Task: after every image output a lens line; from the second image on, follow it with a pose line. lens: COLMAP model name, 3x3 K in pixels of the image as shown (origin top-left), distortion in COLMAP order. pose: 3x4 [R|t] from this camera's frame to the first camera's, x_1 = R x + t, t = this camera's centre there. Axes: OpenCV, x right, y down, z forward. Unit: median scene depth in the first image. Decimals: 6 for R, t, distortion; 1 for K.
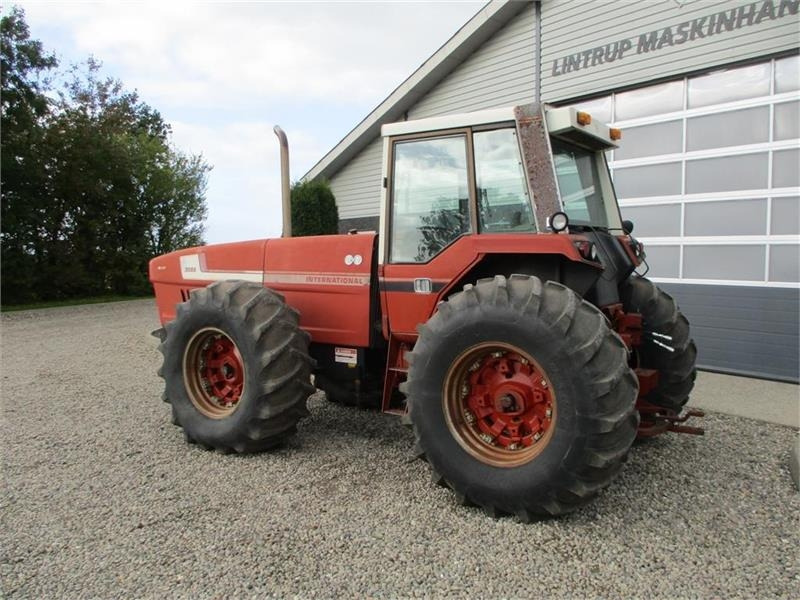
lens RADIAL K [[652.5, 0, 403.4], [0, 652.5, 319.9], [0, 0, 1]] dist [-0.043698, 0.000626]
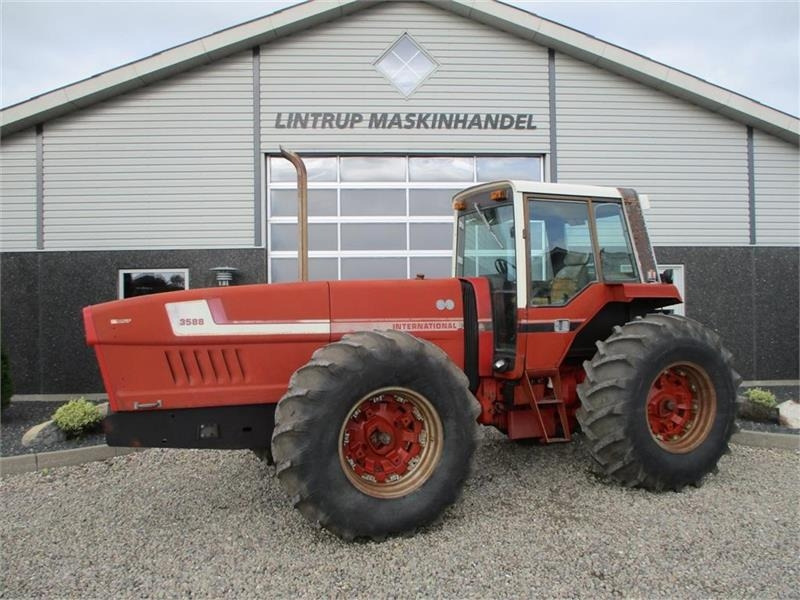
lens RADIAL K [[652.5, 0, 403.4], [0, 652.5, 319.9], [0, 0, 1]] dist [-0.043698, 0.000626]
pose [[0.577905, -0.029523, 0.815570, -0.619309], [0.086499, 0.995932, -0.025241, -0.033235], [-0.811507, 0.085132, 0.578108, 0.320775]]
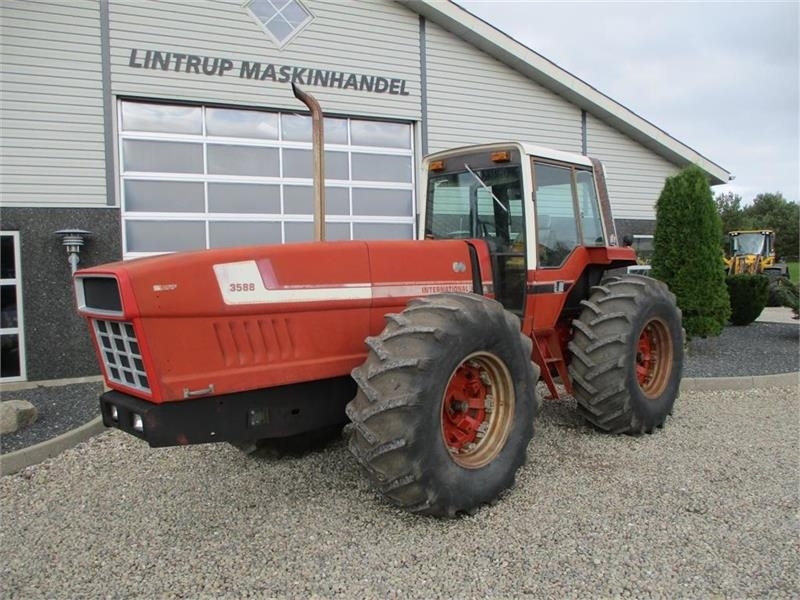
lens RADIAL K [[652.5, 0, 403.4], [0, 652.5, 319.9], [0, 0, 1]] dist [-0.043698, 0.000626]
pose [[0.217317, -0.079091, 0.972891, -0.694744], [0.109319, 0.992413, 0.056259, -0.052183], [-0.969960, 0.094129, 0.224315, 0.582958]]
